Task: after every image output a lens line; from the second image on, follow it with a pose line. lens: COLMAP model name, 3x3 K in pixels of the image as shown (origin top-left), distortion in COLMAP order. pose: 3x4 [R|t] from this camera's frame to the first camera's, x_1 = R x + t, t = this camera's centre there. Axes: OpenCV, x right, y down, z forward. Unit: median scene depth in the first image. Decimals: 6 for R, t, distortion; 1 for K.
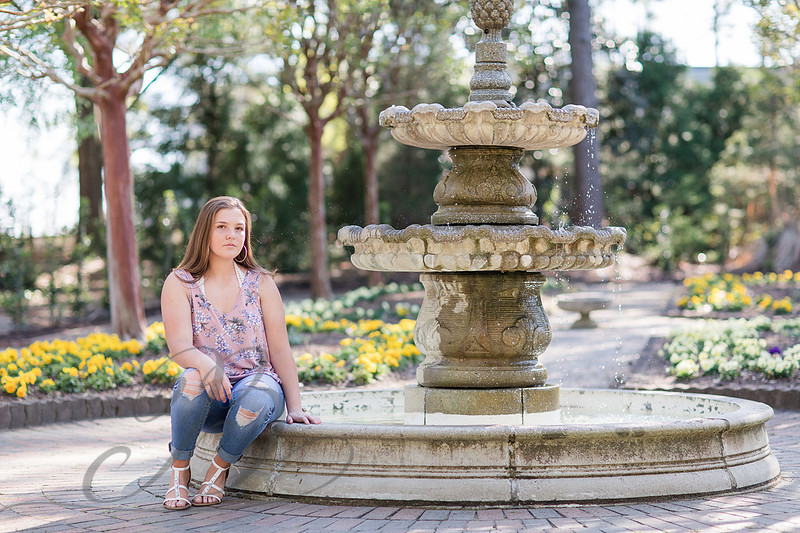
lens RADIAL K [[1896.1, 0, 400.0], [0, 1896.1, 266.5], [0, 0, 1]] dist [0.056974, -0.663749]
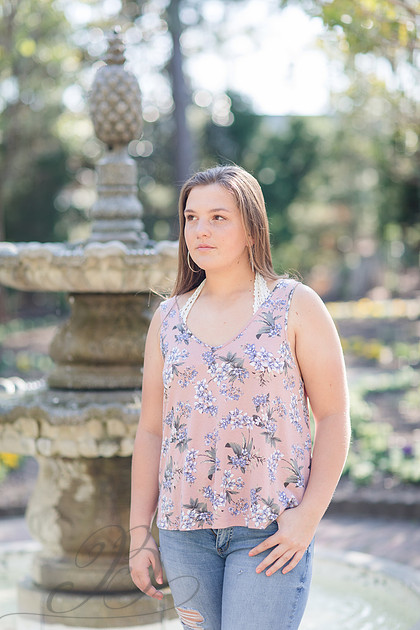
lens RADIAL K [[1493.2, 0, 237.4], [0, 1493.2, 314.5], [0, 0, 1]] dist [0.056974, -0.663749]
pose [[0.990142, -0.019377, 0.138721, 0.006999], [0.014370, 0.999212, 0.037004, -0.056624], [-0.139328, -0.034645, 0.989640, 0.266301]]
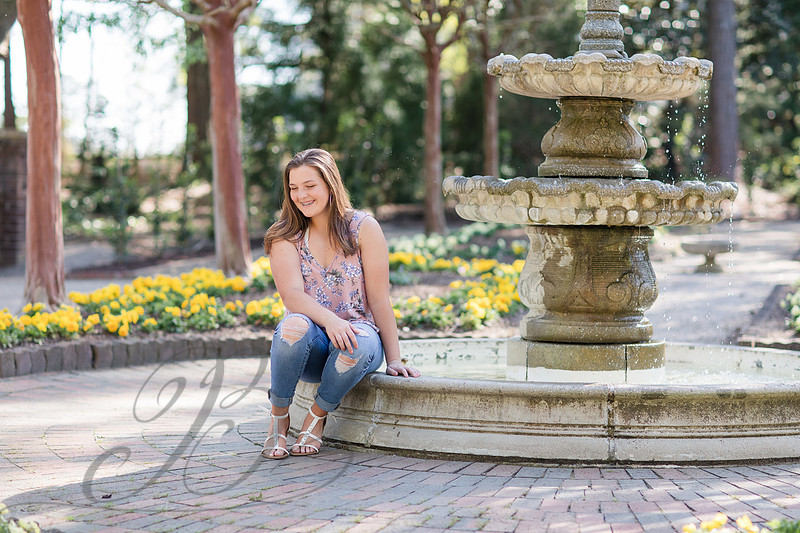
lens RADIAL K [[2028.7, 0, 400.0], [0, 2028.7, 266.5], [0, 0, 1]] dist [0.034304, -0.054426]
pose [[0.997847, 0.022206, -0.061707, 0.008254], [-0.019816, 0.999040, 0.039078, -0.011085], [0.062516, -0.037771, 0.997329, -0.041410]]
